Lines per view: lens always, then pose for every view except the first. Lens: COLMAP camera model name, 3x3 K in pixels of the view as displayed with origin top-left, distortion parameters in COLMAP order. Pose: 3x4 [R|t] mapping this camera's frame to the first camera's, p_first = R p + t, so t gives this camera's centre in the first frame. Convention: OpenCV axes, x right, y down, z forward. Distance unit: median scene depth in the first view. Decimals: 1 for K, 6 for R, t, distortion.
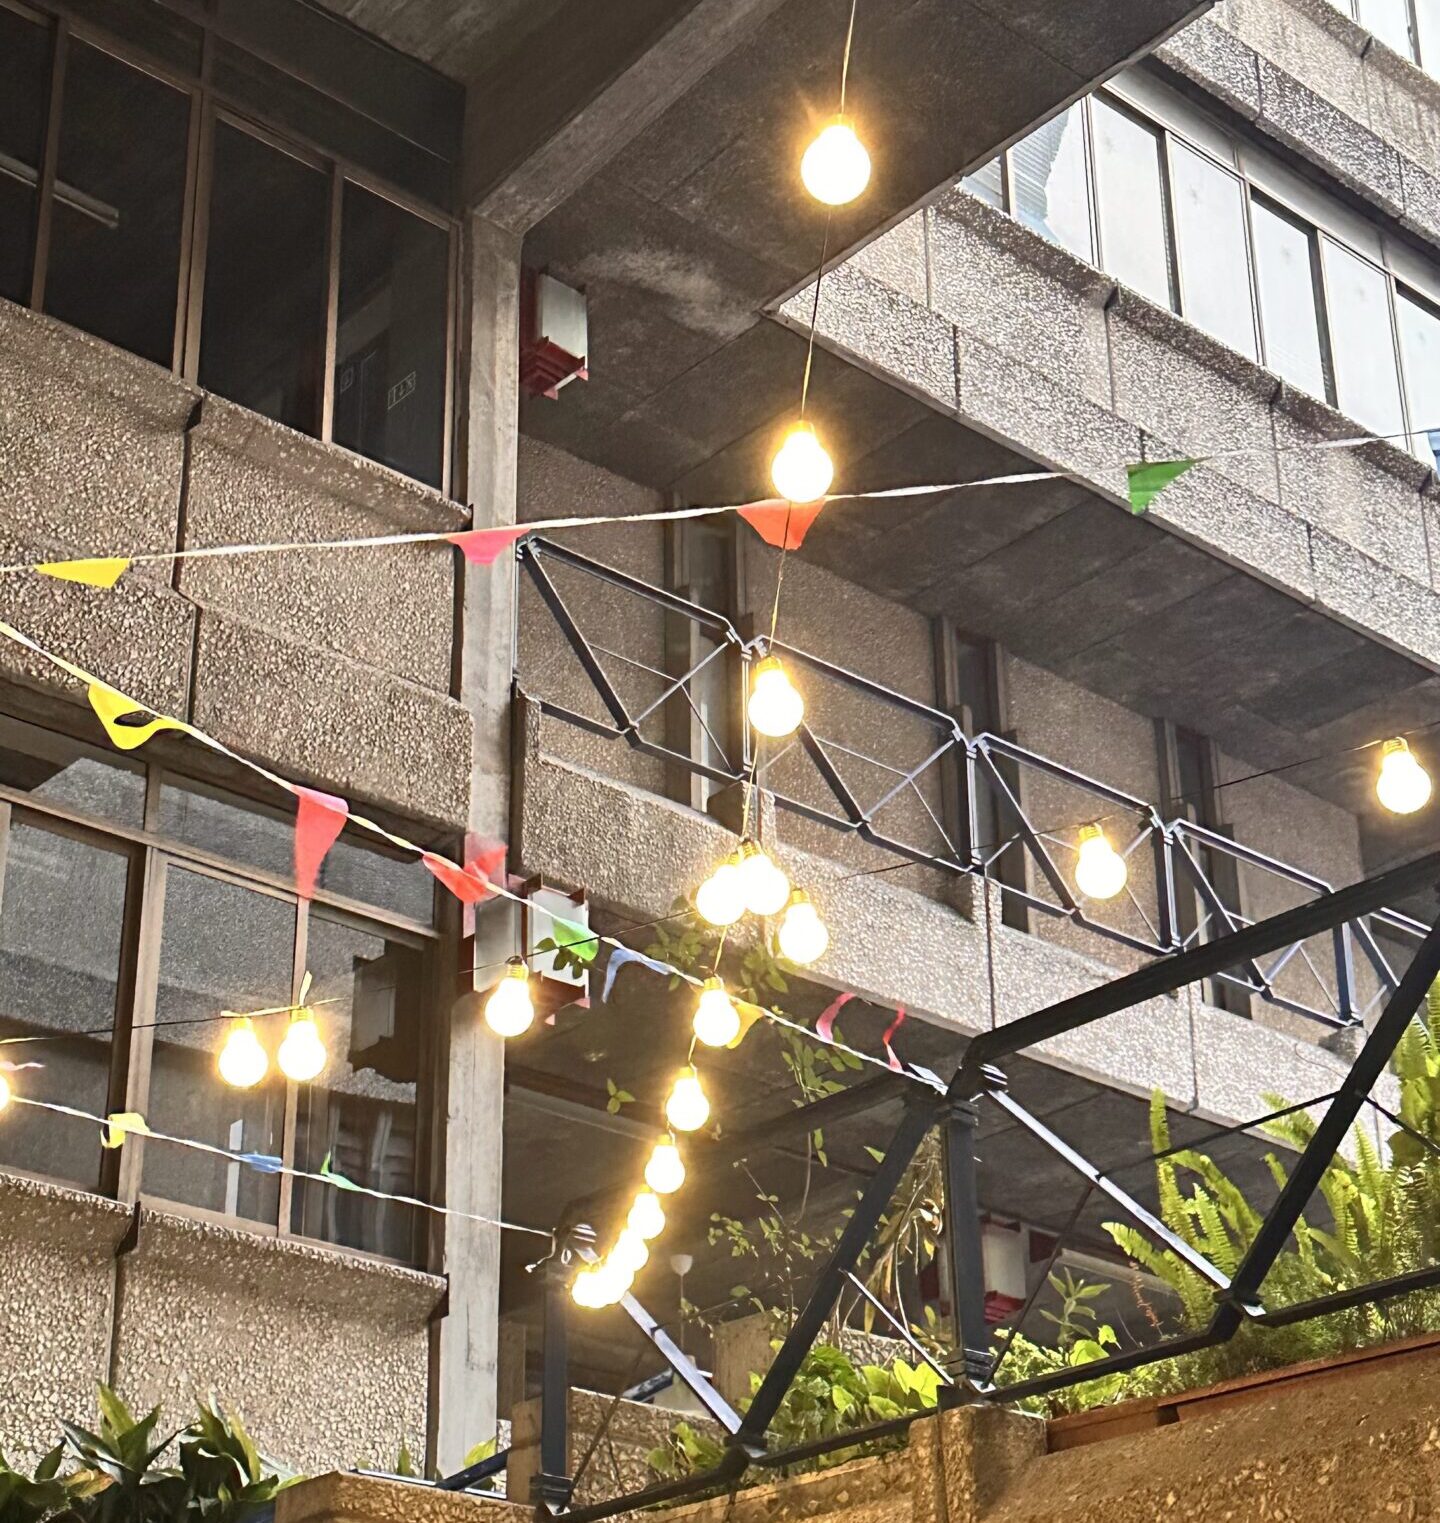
lens RADIAL K [[2908.2, 0, 718.7], [0, 2908.2, 761.0], [0, 0, 1]] dist [0.175812, 0.000000]
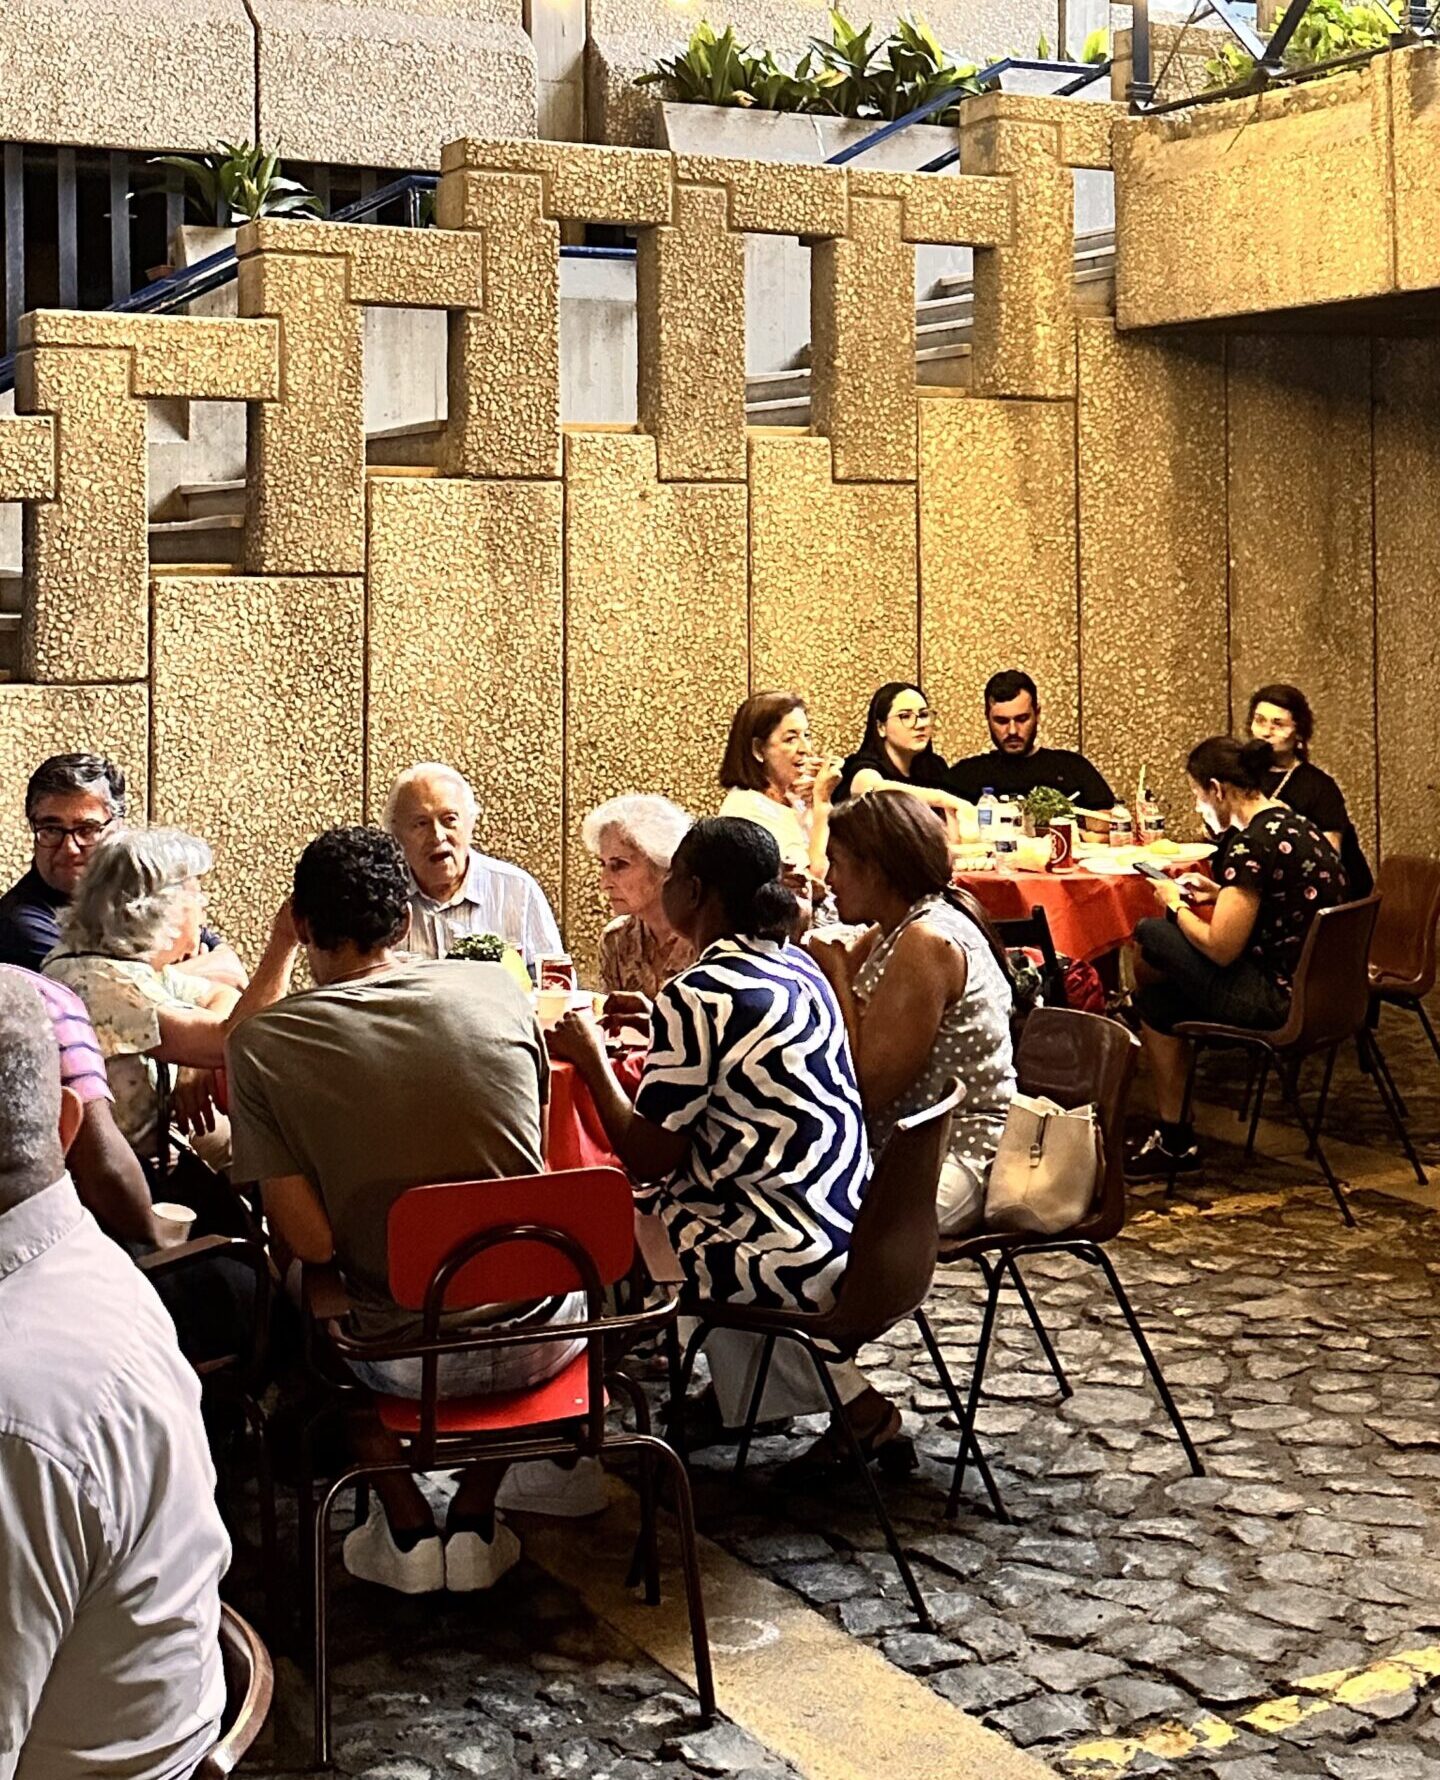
lens RADIAL K [[3318.1, 0, 719.1], [0, 3318.1, 889.2], [0, 0, 1]] dist [-0.040028, 0.000000]
pose [[0.978723, 0.017062, -0.204477, 0.082877], [0.094326, 0.847584, 0.522210, -0.301317], [0.182221, -0.530386, 0.827941, -0.634368]]
